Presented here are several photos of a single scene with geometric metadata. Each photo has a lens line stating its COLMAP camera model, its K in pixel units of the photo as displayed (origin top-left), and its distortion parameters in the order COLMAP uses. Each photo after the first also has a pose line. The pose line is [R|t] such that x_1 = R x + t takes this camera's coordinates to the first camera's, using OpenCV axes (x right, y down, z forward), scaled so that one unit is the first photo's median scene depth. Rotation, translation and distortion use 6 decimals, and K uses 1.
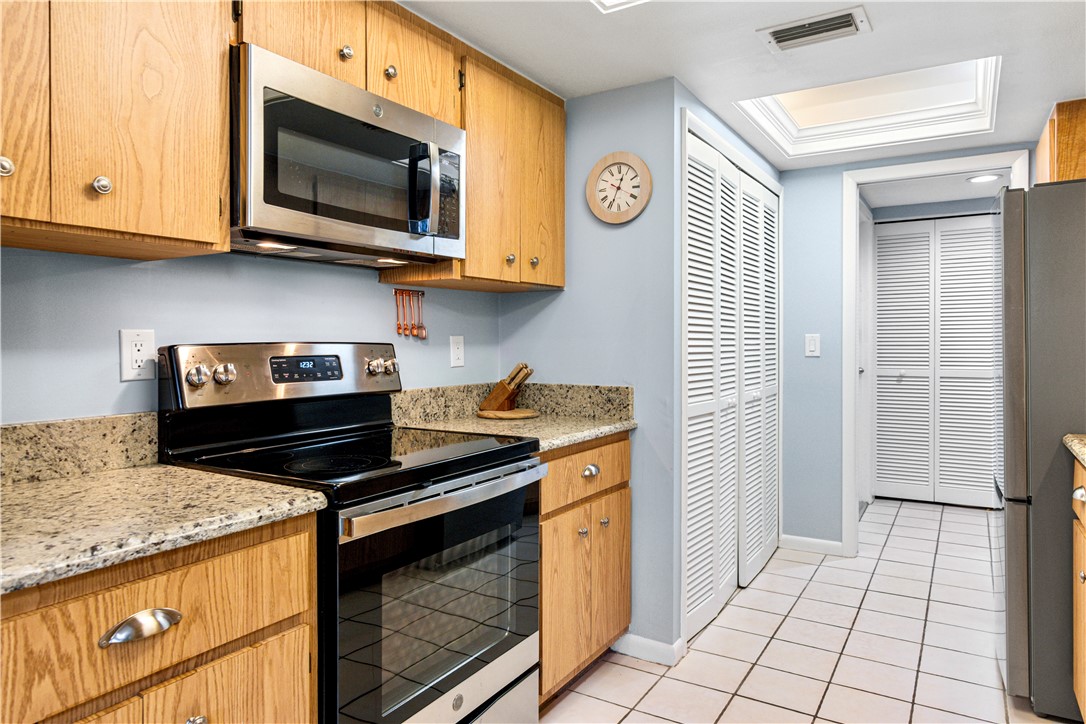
lens RADIAL K [[684.4, 0, 545.7], [0, 684.4, 338.4], [0, 0, 1]] dist [-0.000185, 0.002622]
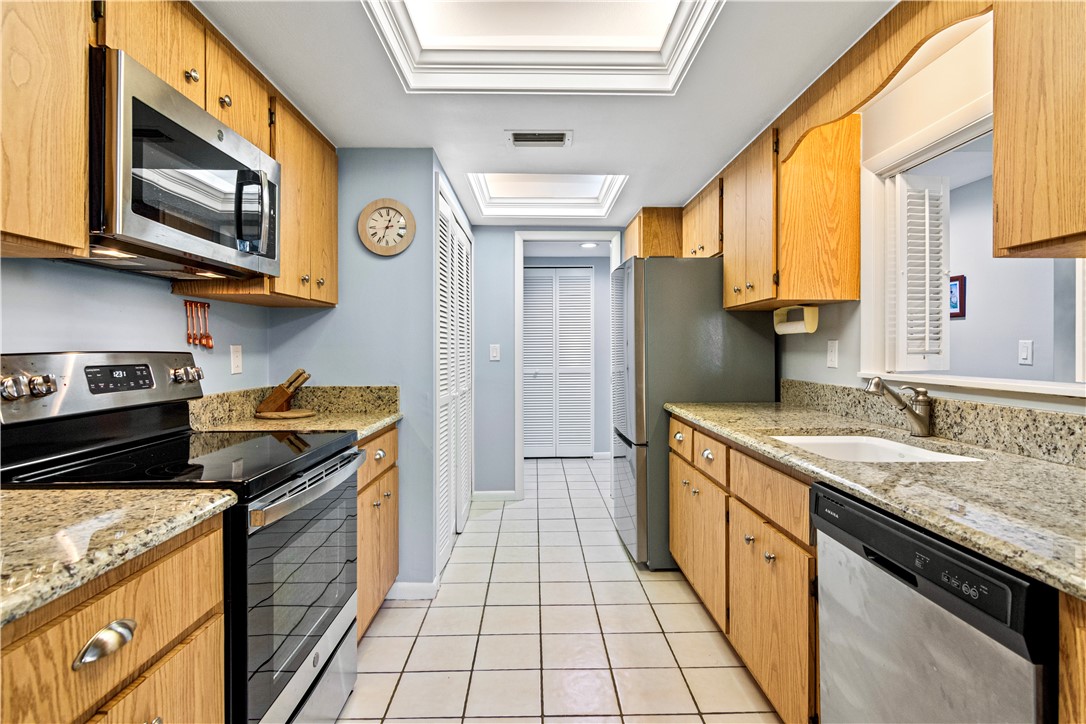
lens RADIAL K [[551.2, 0, 543.2], [0, 551.2, 345.3], [0, 0, 1]] dist [-0.002059, -0.000542]
pose [[0.841695, 0.002393, 0.539947, -0.245578], [0.000149, 0.999989, -0.004664, 0.000701], [-0.539953, 0.004006, 0.841686, -0.000298]]
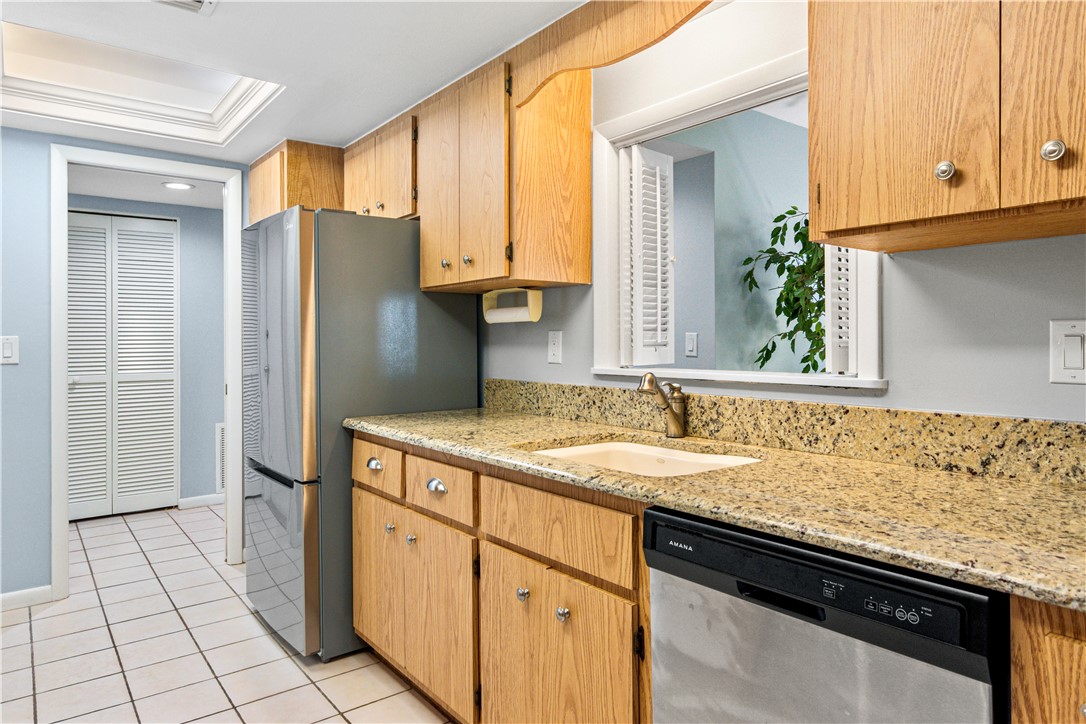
lens RADIAL K [[684.4, 0, 545.7], [0, 684.4, 338.4], [0, 0, 1]] dist [-0.000185, 0.002622]
pose [[0.348212, 0.003579, 0.937409, -0.254069], [0.002677, 0.999985, -0.004812, 0.003753], [-0.937412, 0.004185, 0.348197, 0.244591]]
